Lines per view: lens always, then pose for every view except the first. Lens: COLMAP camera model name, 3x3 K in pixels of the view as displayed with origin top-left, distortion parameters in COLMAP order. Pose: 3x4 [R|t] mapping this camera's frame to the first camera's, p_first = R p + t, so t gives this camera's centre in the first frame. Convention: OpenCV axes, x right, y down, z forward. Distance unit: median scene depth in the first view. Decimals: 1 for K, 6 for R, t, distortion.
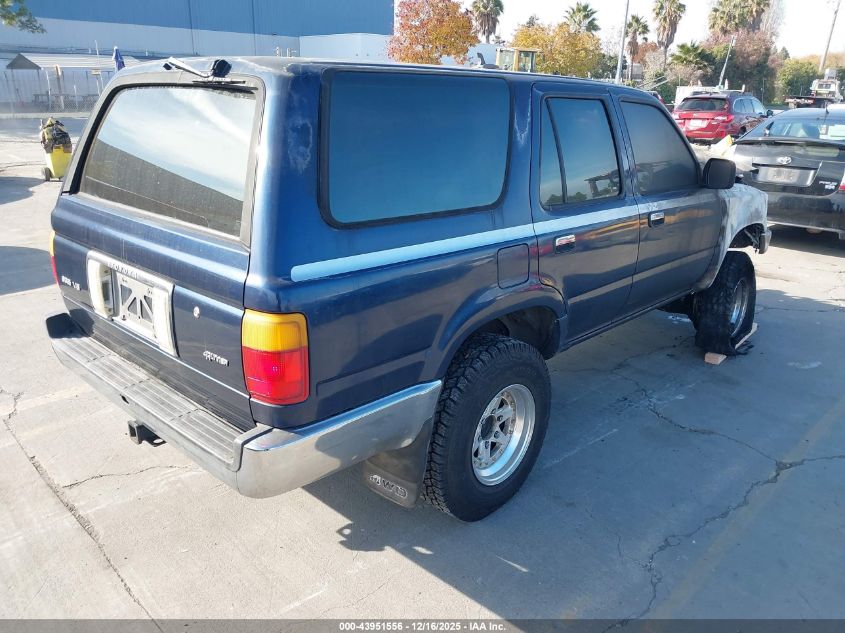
lens RADIAL K [[675.3, 0, 422.5], [0, 675.3, 316.5], [0, 0, 1]] dist [0.011407, -0.008139]
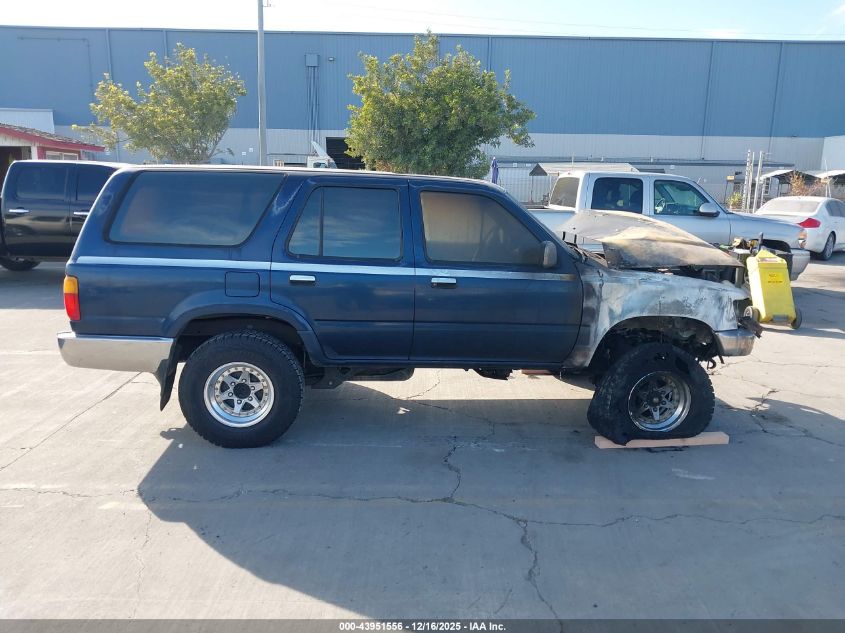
lens RADIAL K [[675.3, 0, 422.5], [0, 675.3, 316.5], [0, 0, 1]] dist [0.011407, -0.008139]
pose [[0.723676, 0.127037, -0.678347, 0.863873], [-0.222266, 0.973444, -0.054817, -0.004867], [0.653369, 0.190444, 0.732694, 0.061175]]
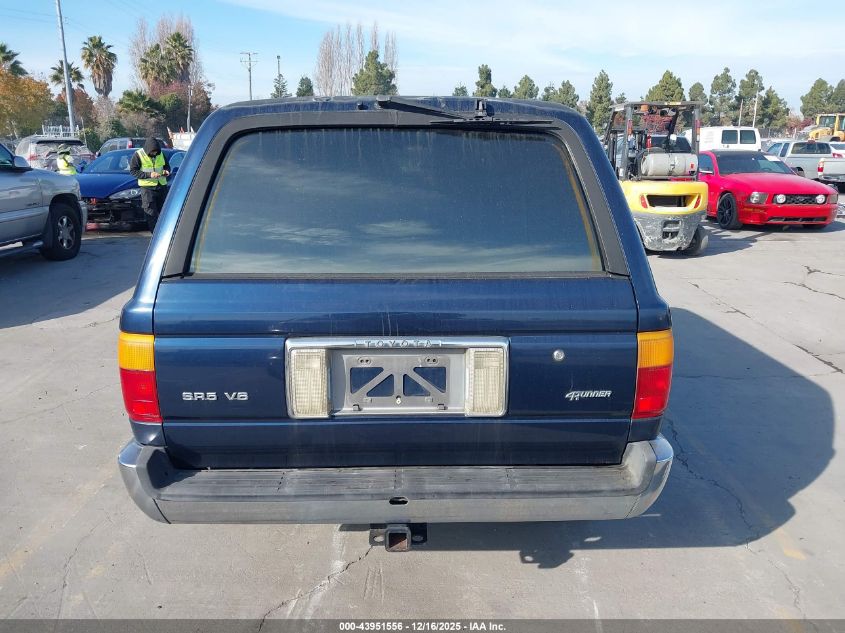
lens RADIAL K [[675.3, 0, 422.5], [0, 675.3, 316.5], [0, 0, 1]] dist [0.011407, -0.008139]
pose [[0.711307, -0.194867, 0.675328, -0.493496], [0.237471, 0.970930, 0.030042, -0.060304], [-0.661551, 0.139002, 0.736905, 0.180715]]
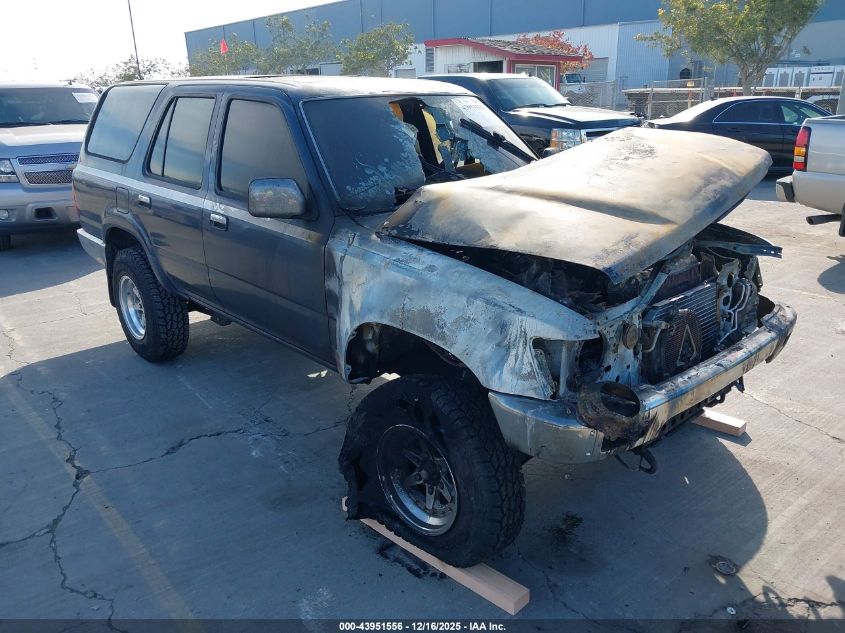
lens RADIAL K [[679.4, 0, 422.5], [0, 679.4, 316.5], [0, 0, 1]] dist [0.044278, -0.073085]
pose [[-0.081313, 0.295701, -0.951814, 0.954300], [-0.308422, 0.900638, 0.306150, -0.303152], [0.947768, 0.318454, 0.017967, 0.963949]]
